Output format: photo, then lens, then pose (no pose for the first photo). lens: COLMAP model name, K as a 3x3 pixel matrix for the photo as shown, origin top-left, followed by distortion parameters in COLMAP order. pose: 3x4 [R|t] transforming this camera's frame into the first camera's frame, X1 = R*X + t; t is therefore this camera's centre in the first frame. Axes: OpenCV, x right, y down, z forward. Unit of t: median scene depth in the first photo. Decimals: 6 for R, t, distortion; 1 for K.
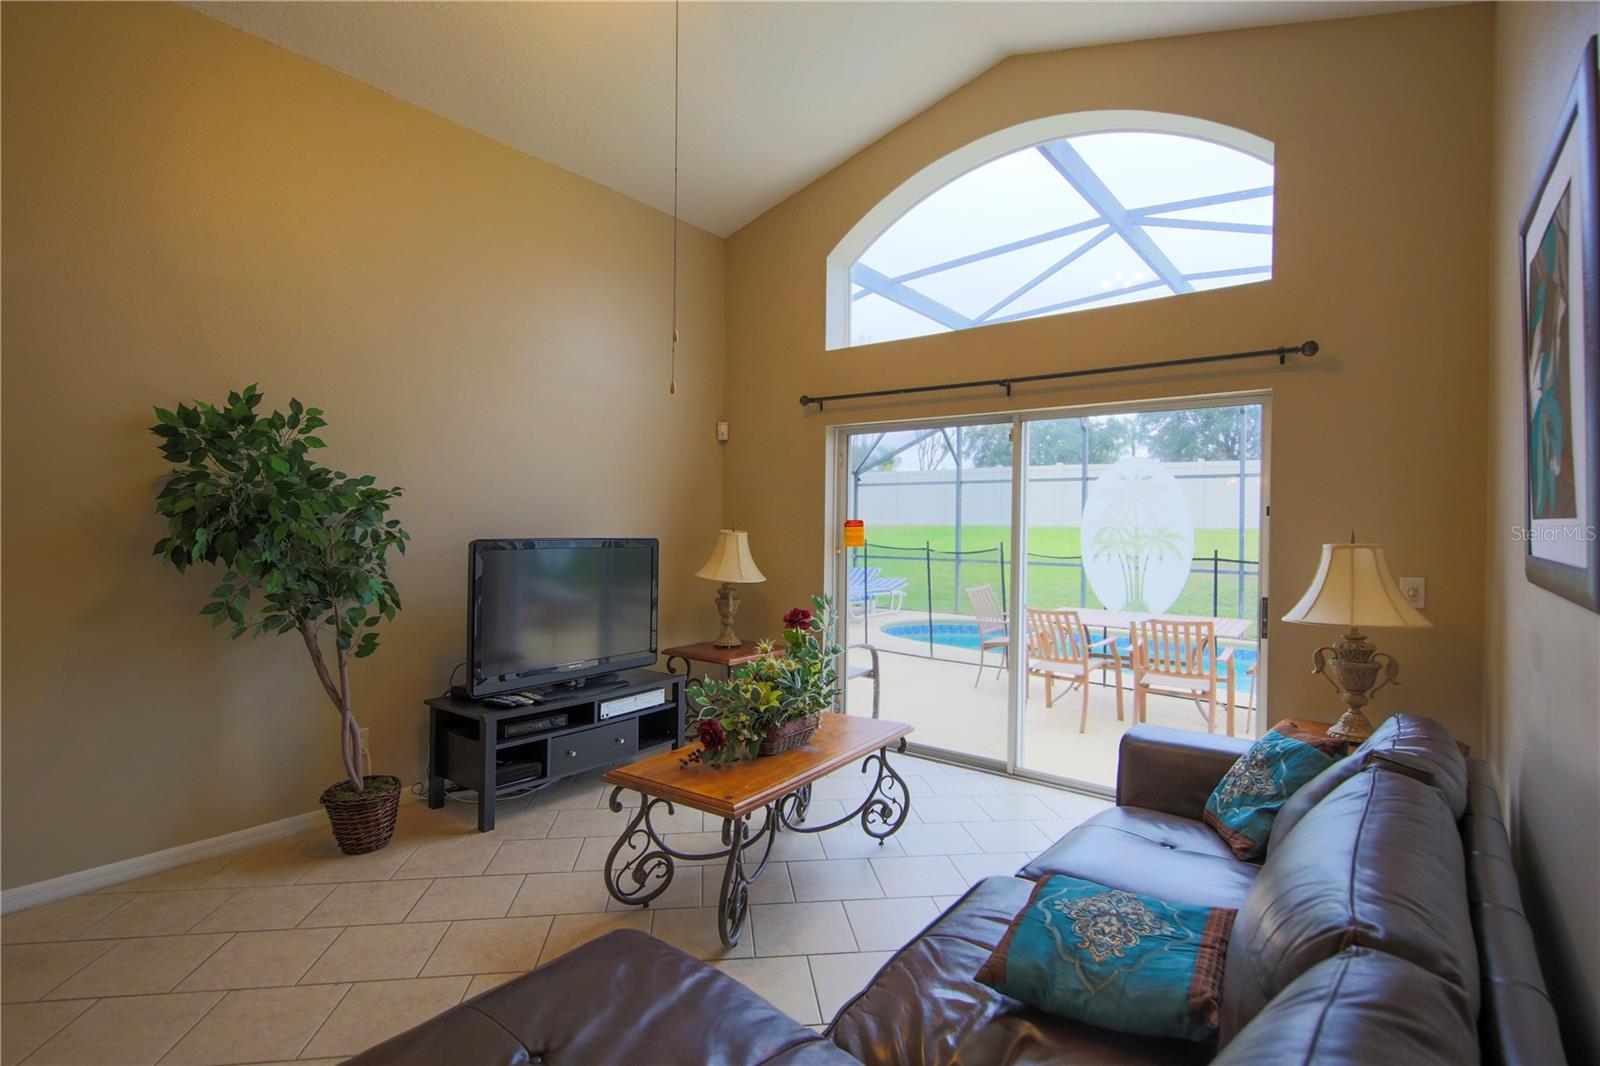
lens RADIAL K [[761.2, 0, 838.1], [0, 761.2, 531.5], [0, 0, 1]] dist [0.003161, -0.001034]
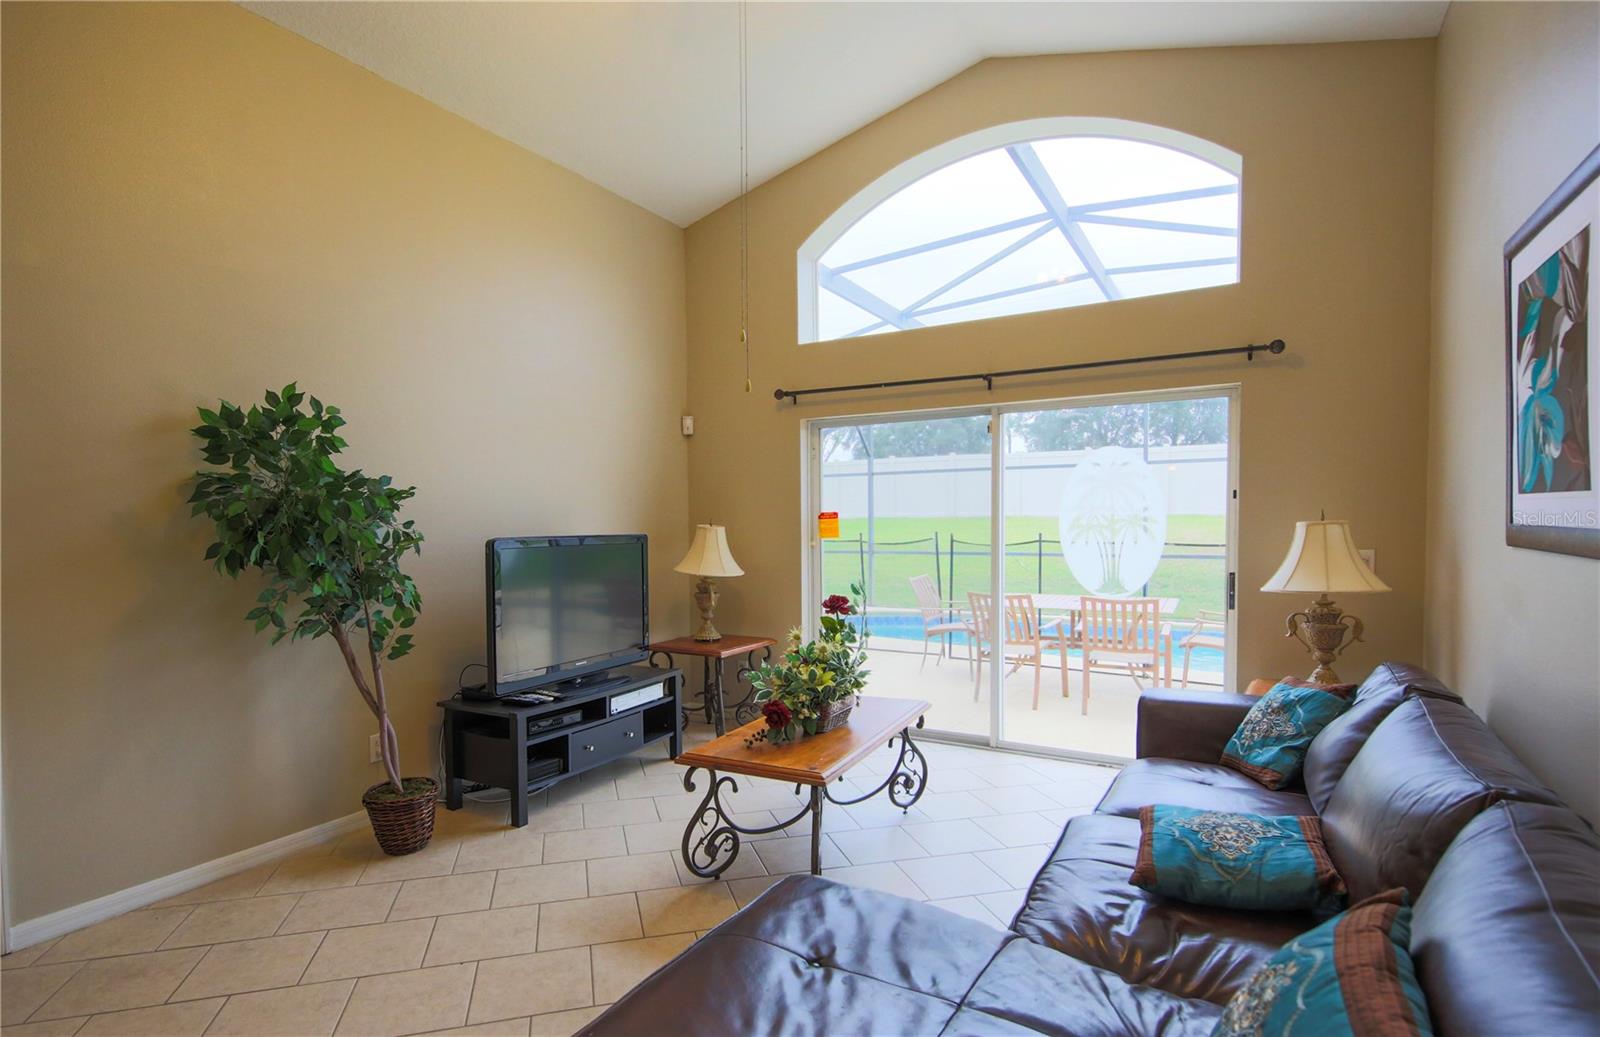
lens RADIAL K [[792.8, 0, 798.4], [0, 792.8, 555.2], [0, 0, 1]] dist [0.001496, 0.000637]
pose [[0.993066, -0.027916, 0.114192, -0.211366], [0.023900, 0.999052, 0.036393, 0.004672], [-0.115099, -0.033412, 0.992792, -0.076274]]
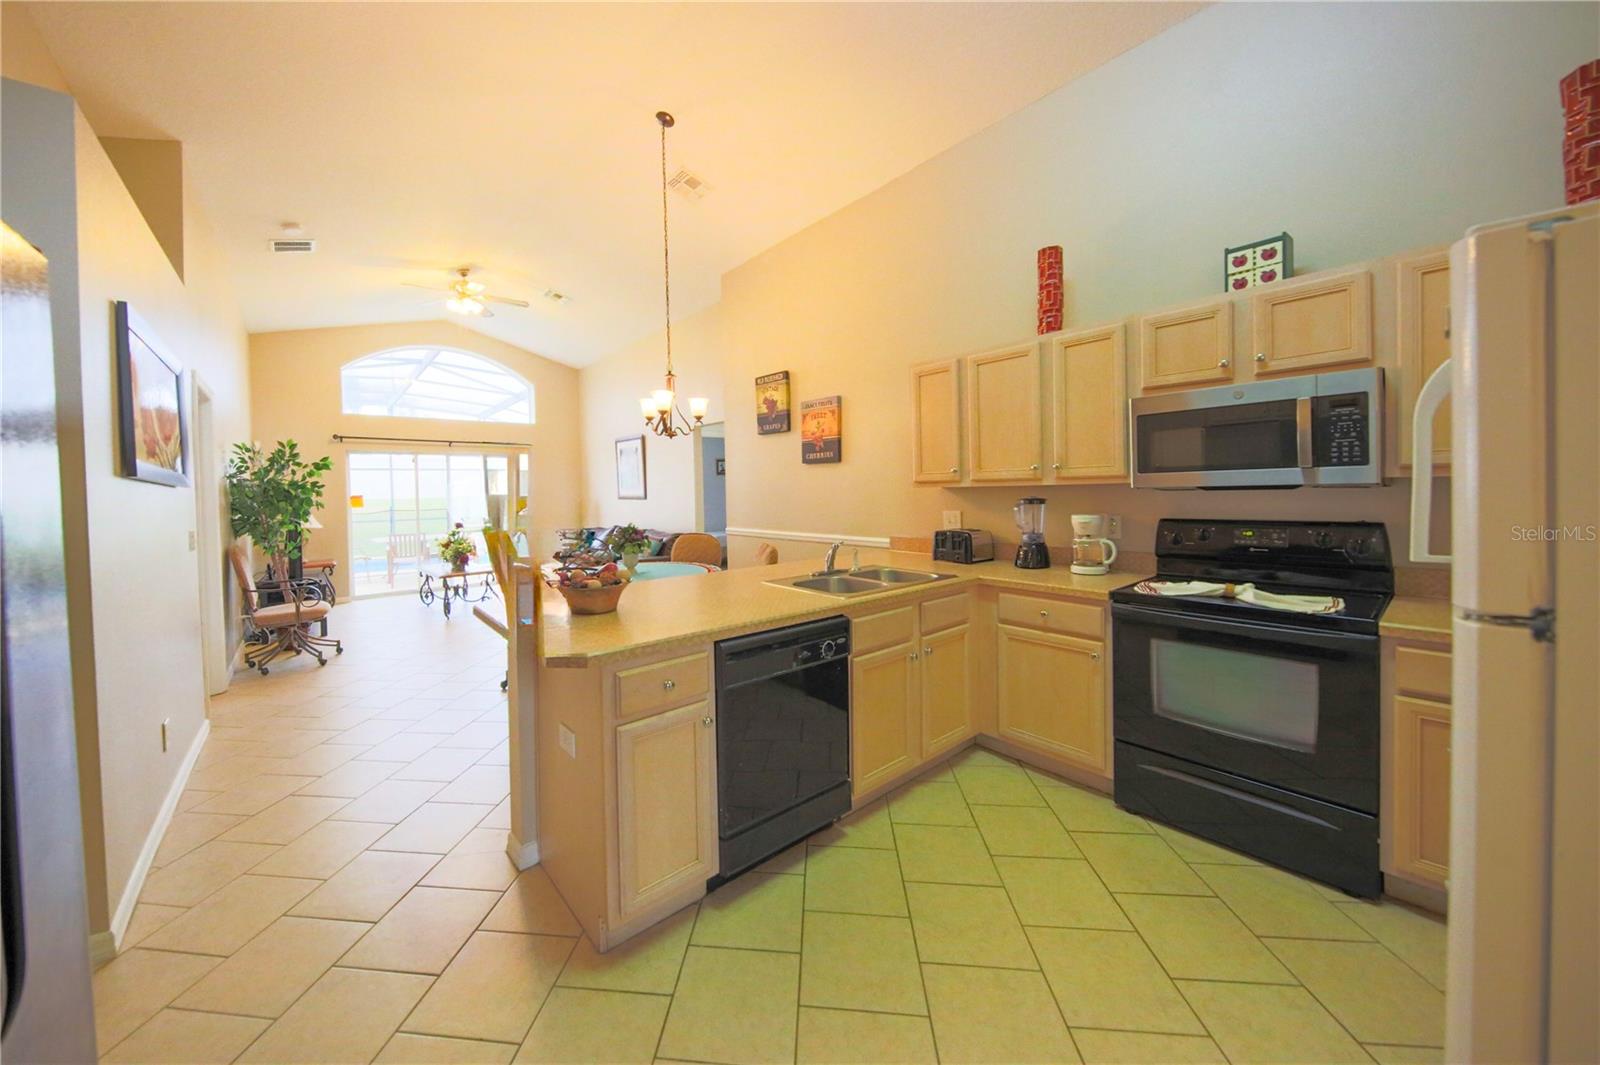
lens RADIAL K [[563.5, 0, 767.5], [0, 563.5, 501.2], [0, 0, 1]] dist [-0.000393, -0.000053]
pose [[0.245970, -0.035574, 0.968624, -1.793545], [0.036300, 0.998963, 0.027470, -0.000323], [-0.968598, 0.028404, 0.247006, -0.711738]]
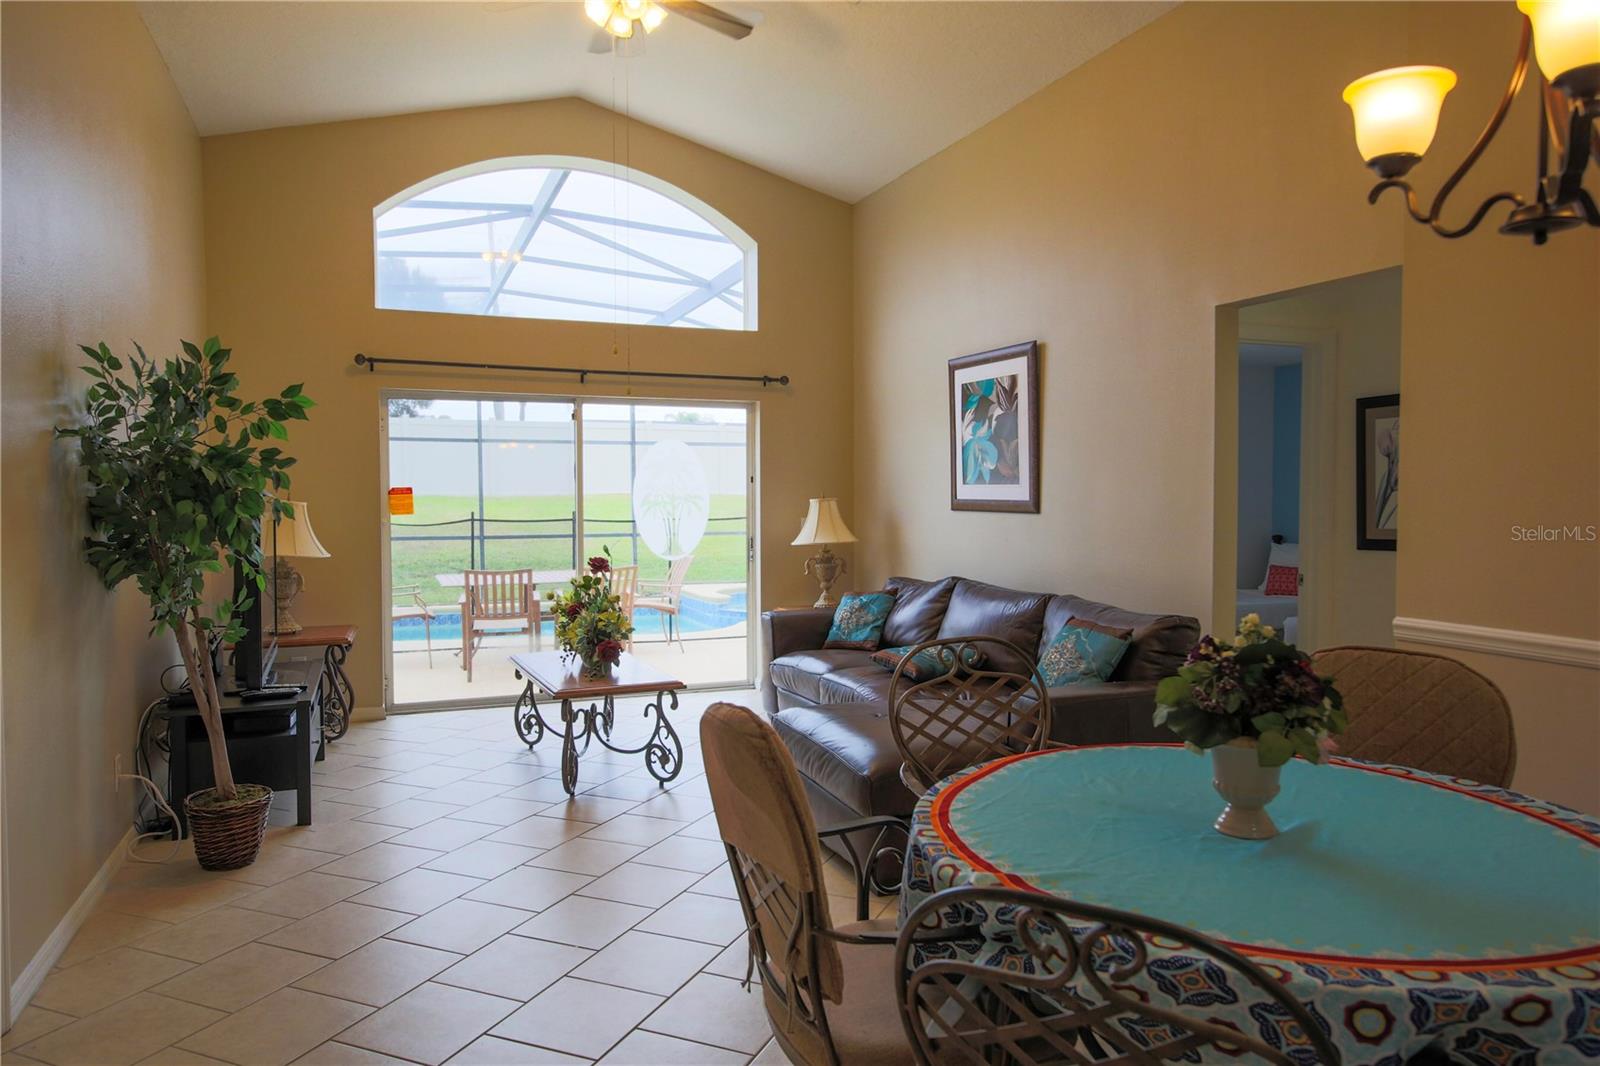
lens RADIAL K [[1011.2, 0, 800.0], [0, 1011.2, 533.0], [0, 0, 1]] dist [0.000854, 0.000141]
pose [[0.518280, -0.045370, 0.854007, -1.219828], [0.017678, 0.998947, 0.042342, -0.003633], [-0.855029, -0.006849, 0.518536, -0.155134]]
